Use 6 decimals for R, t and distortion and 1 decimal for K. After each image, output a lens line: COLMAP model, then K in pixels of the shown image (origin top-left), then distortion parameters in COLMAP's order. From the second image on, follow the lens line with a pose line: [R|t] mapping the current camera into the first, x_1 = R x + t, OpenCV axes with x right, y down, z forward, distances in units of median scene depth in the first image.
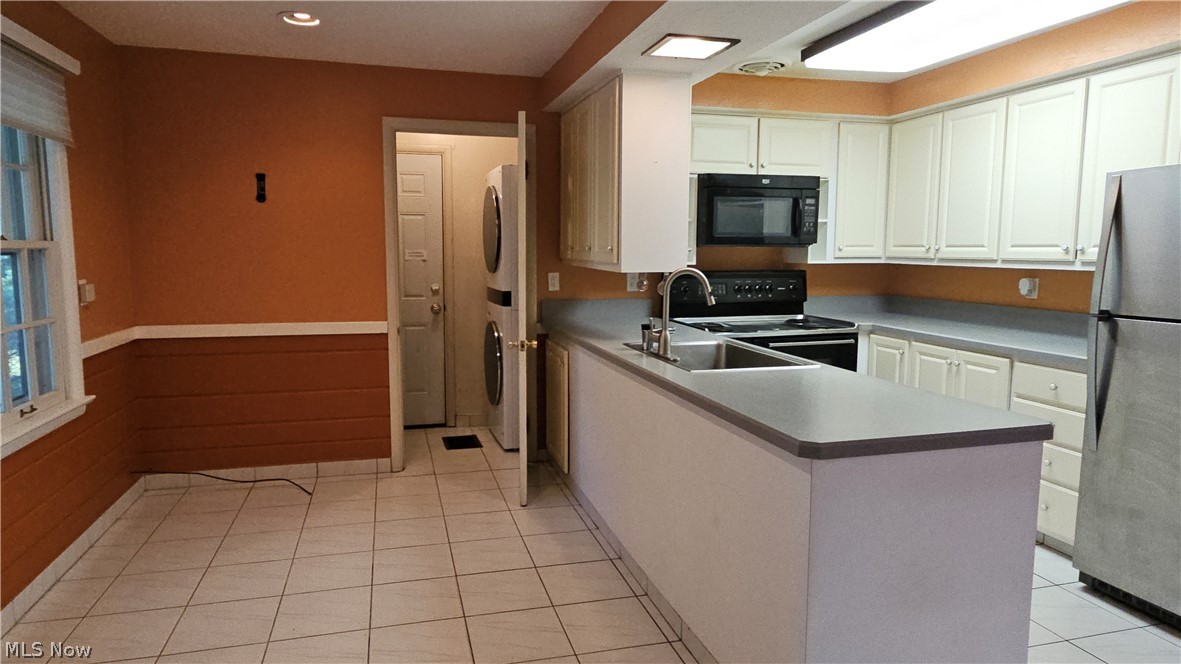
lens RADIAL K [[712.3, 0, 583.7], [0, 712.3, 331.2], [0, 0, 1]] dist [0.002921, -0.004430]
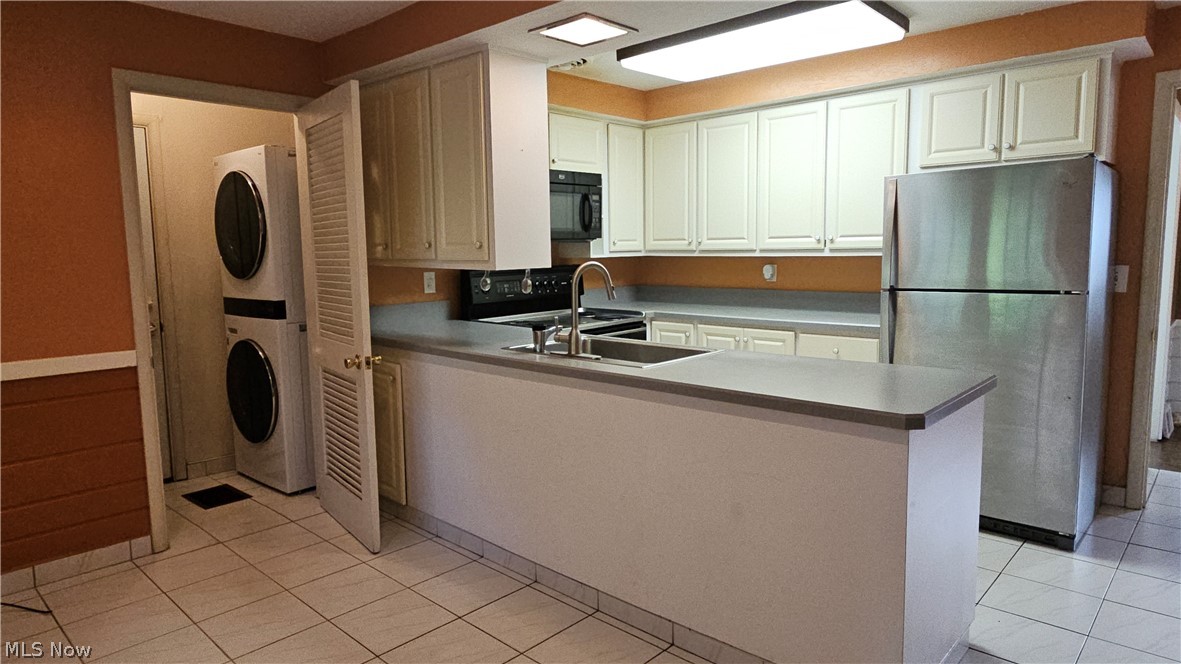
lens RADIAL K [[712.3, 0, 589.6], [0, 712.3, 330.2], [0, 0, 1]] dist [0.002921, -0.004430]
pose [[0.848558, -0.078014, 0.523320, -0.258331], [0.078975, 0.996665, 0.020521, -0.012459], [-0.523176, 0.023916, 0.851889, 0.131886]]
